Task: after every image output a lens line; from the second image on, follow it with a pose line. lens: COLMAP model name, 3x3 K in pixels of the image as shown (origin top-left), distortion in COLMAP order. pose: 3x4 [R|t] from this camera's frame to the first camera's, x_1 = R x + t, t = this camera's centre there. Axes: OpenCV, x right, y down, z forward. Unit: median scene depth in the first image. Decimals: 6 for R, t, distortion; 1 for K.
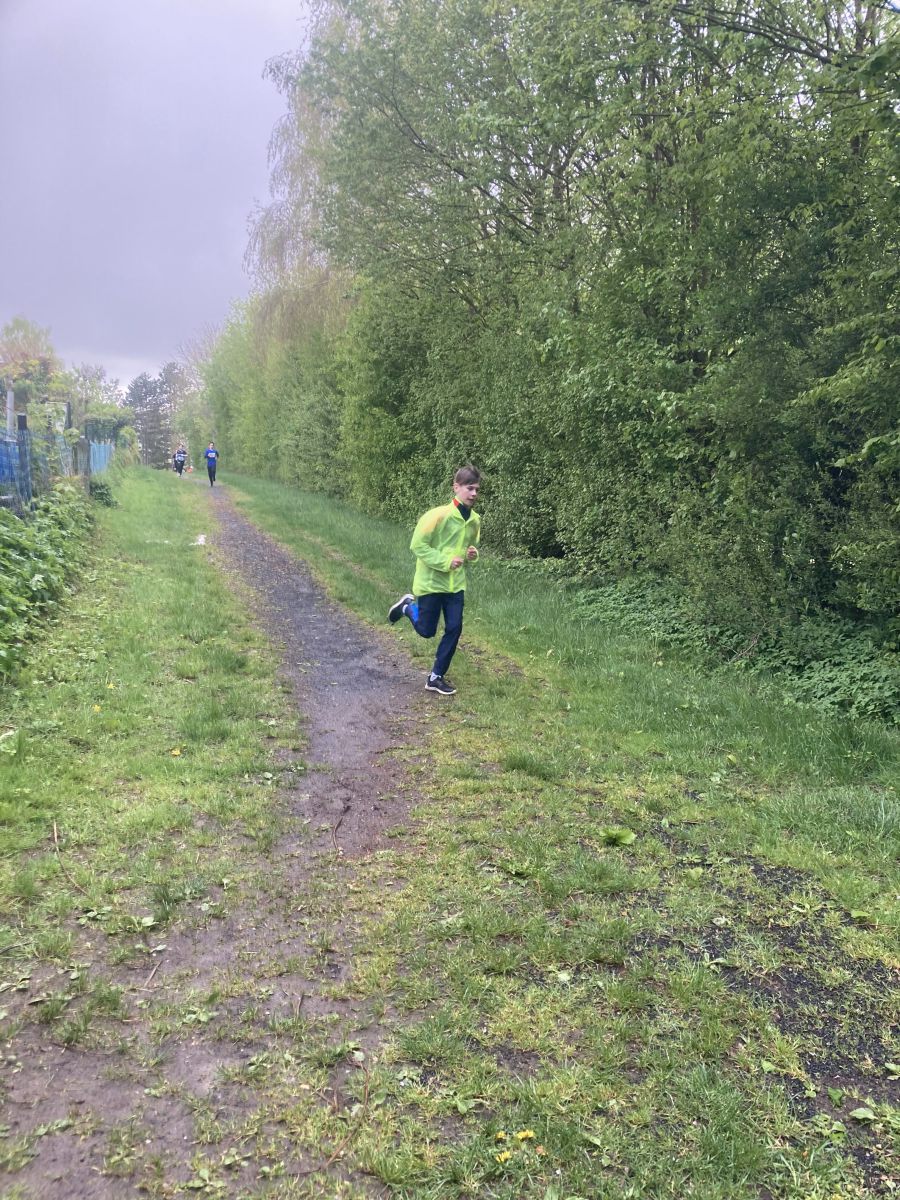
lens RADIAL K [[952.4, 0, 471.3], [0, 952.4, 618.6], [0, 0, 1]] dist [0.000622, 0.014332]
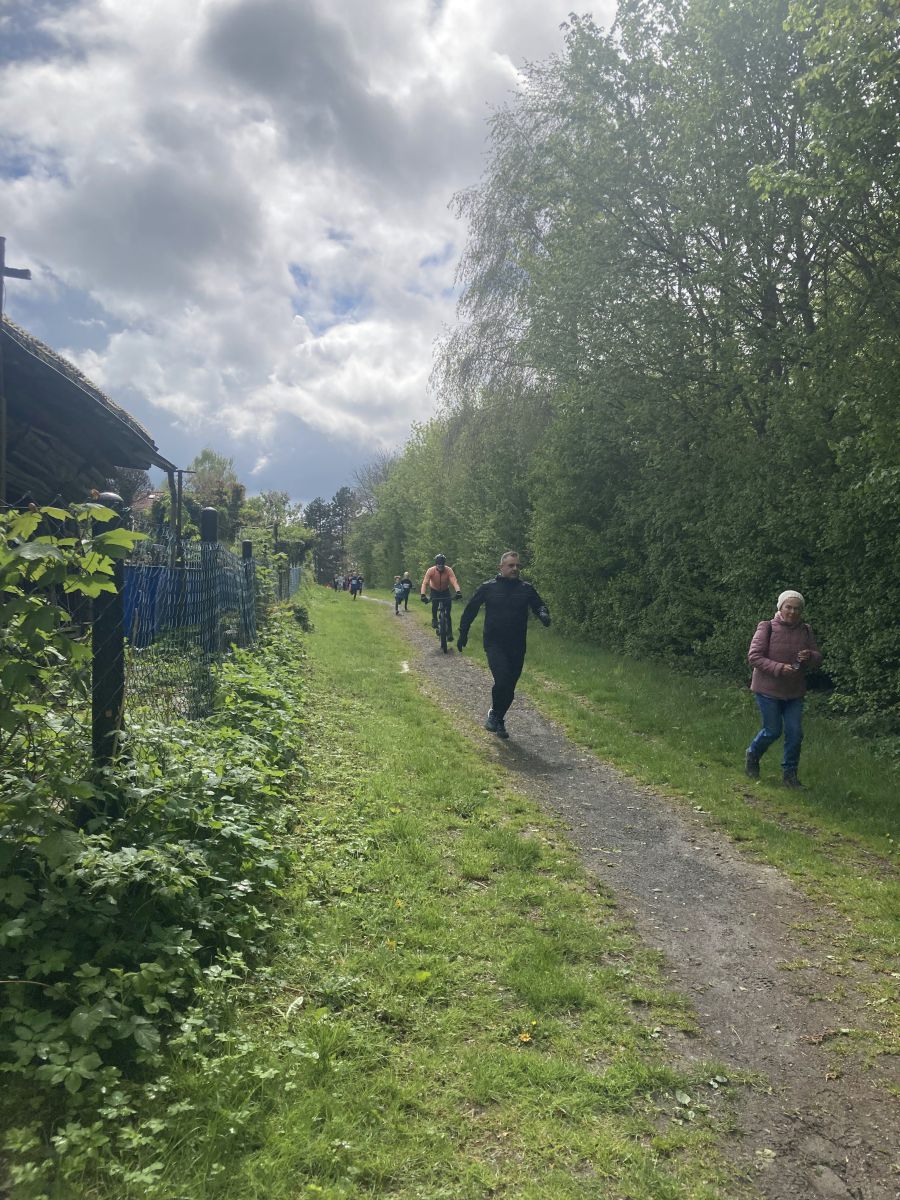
lens RADIAL K [[977.0, 0, 477.1], [0, 977.0, 612.9], [0, 0, 1]] dist [0.012656, 0.008509]
pose [[0.986517, -0.011374, -0.163265, -0.261600], [-0.009259, 0.992106, -0.125059, -0.079490], [0.163398, 0.124885, 0.978624, 0.327885]]
